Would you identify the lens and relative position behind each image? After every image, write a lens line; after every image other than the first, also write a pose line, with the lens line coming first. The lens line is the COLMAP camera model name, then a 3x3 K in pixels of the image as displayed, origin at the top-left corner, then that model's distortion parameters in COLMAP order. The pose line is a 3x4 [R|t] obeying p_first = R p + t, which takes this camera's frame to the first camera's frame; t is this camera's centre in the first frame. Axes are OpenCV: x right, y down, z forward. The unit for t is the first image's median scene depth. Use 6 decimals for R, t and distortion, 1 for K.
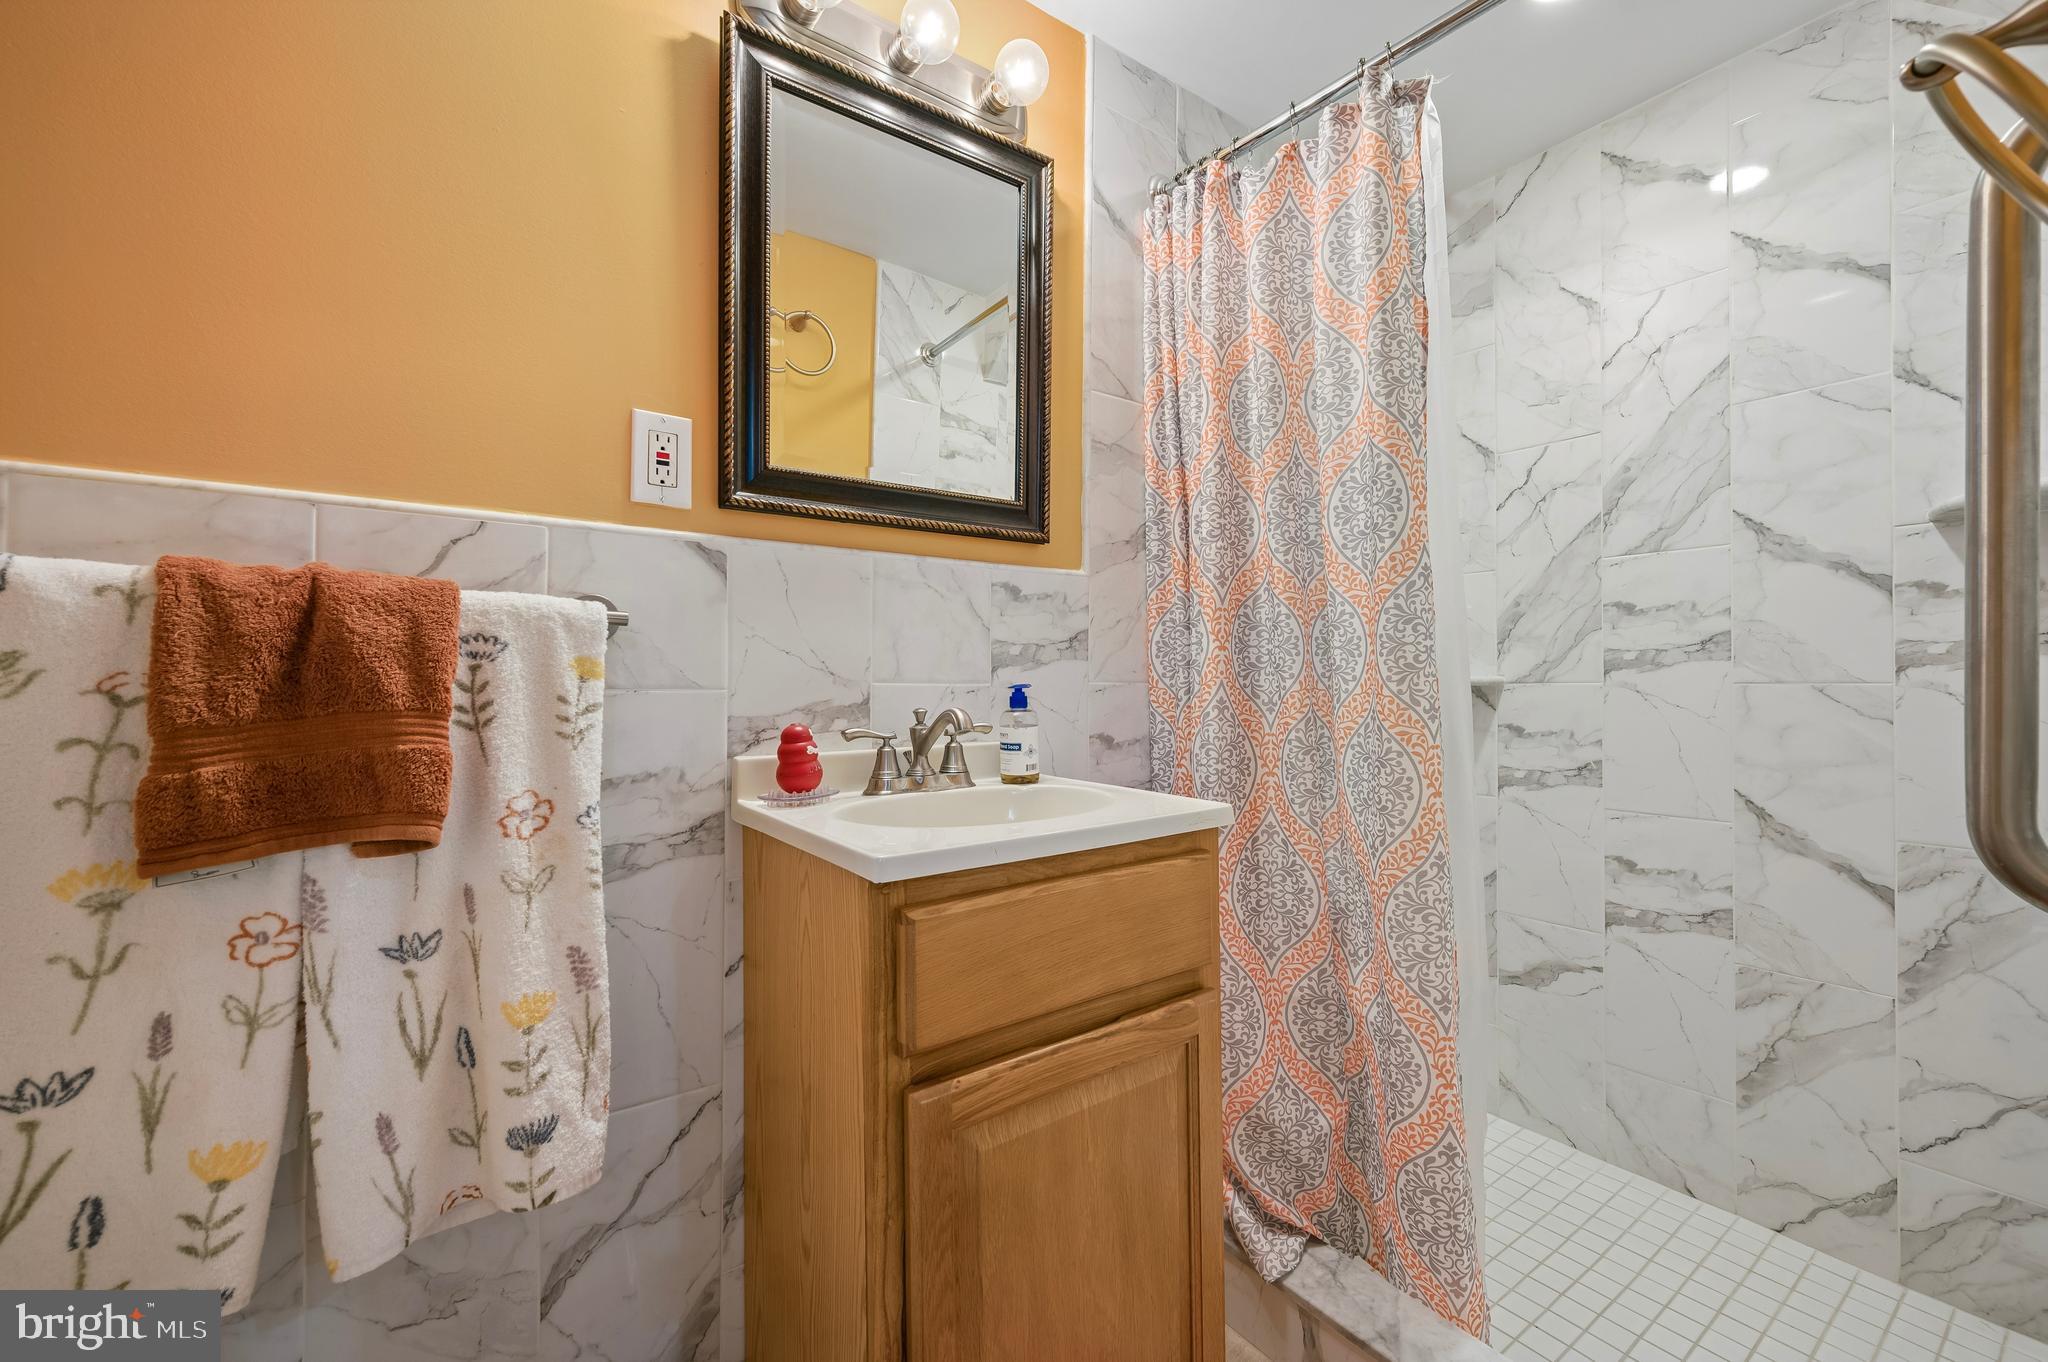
lens RADIAL K [[803.2, 0, 1023.0], [0, 803.2, 675.9], [0, 0, 1]] dist [0.001460, -0.000817]
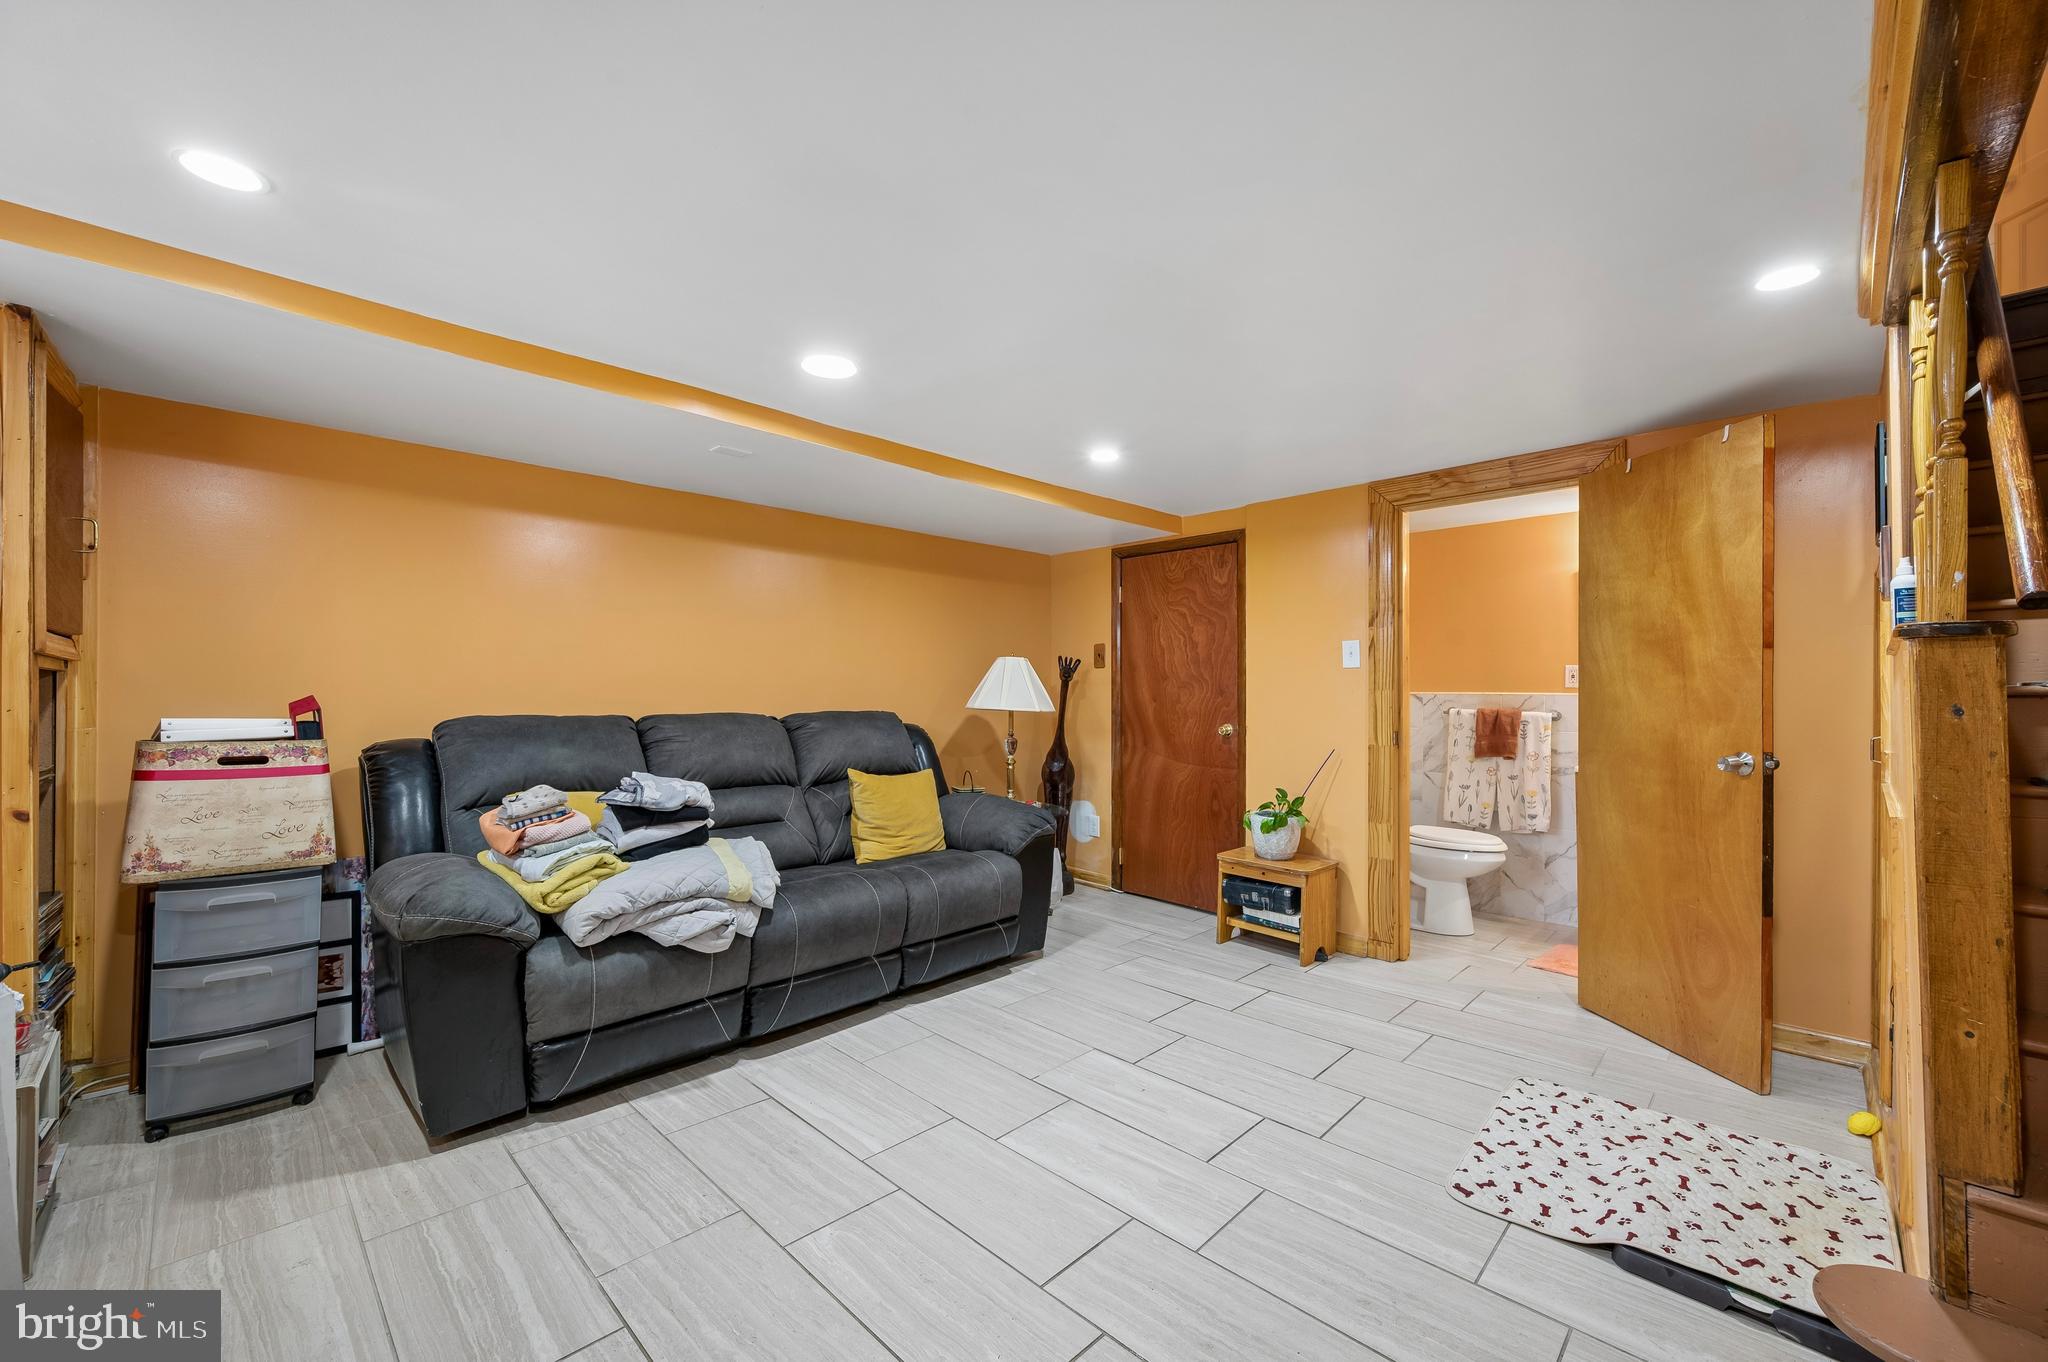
lens RADIAL K [[803.2, 0, 1024.6], [0, 803.2, 691.9], [0, 0, 1]] dist [0.001460, -0.000817]
pose [[0.174196, -0.010345, -0.984657, 4.182198], [0.001275, 0.999946, -0.010281, -0.201622], [0.984710, 0.000536, 0.174200, -3.334147]]
